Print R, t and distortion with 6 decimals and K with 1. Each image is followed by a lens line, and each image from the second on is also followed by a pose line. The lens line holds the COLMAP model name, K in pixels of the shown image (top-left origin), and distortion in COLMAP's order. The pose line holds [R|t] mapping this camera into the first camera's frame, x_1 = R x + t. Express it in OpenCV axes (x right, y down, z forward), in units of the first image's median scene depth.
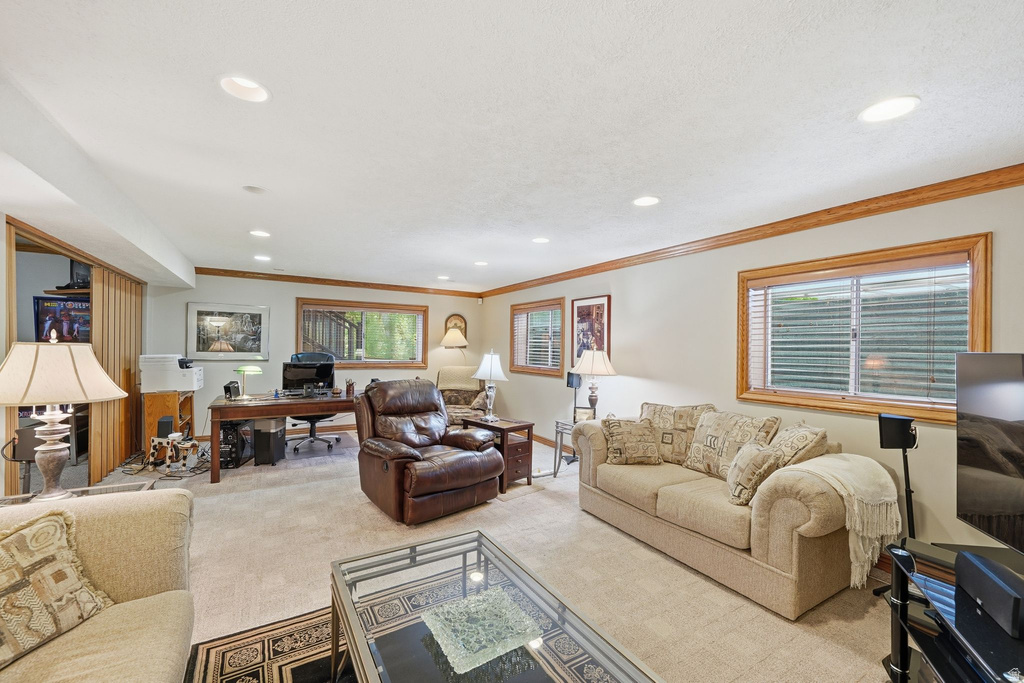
lens RADIAL K [[405.0, 0, 511.7], [0, 405.0, 344.2], [0, 0, 1]] dist [-0.000897, -0.000125]
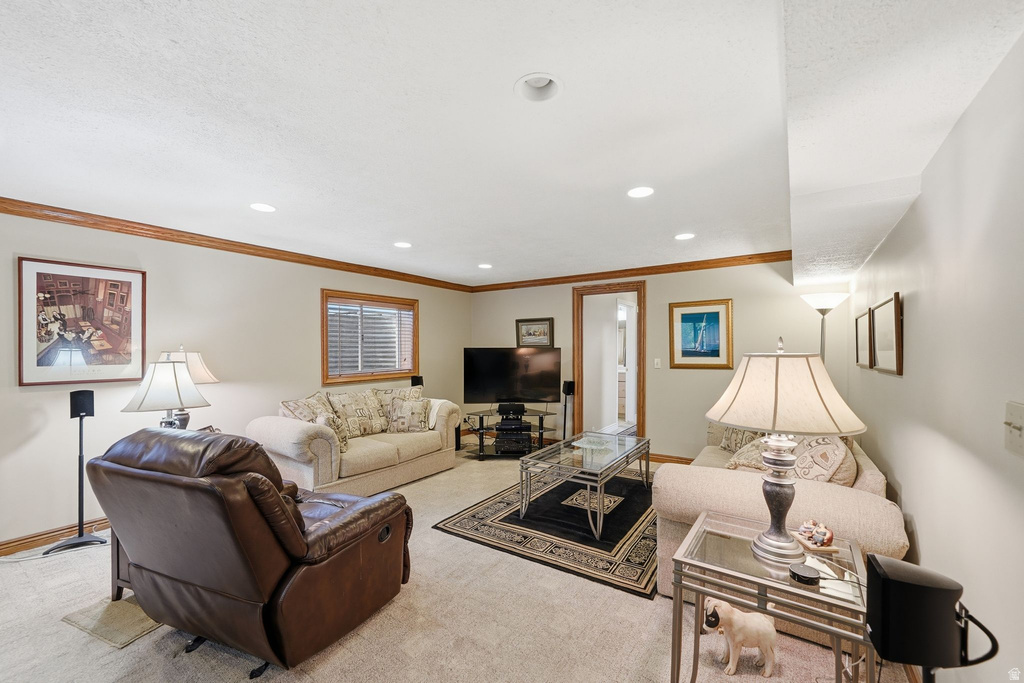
lens RADIAL K [[405.0, 0, 511.7], [0, 405.0, 344.2], [0, 0, 1]] dist [-0.000897, -0.000125]
pose [[-0.411743, -0.001979, 0.911298, -0.646890], [-0.003680, 0.999993, 0.000509, -0.000131], [-0.911293, -0.003144, -0.411747, 0.712110]]
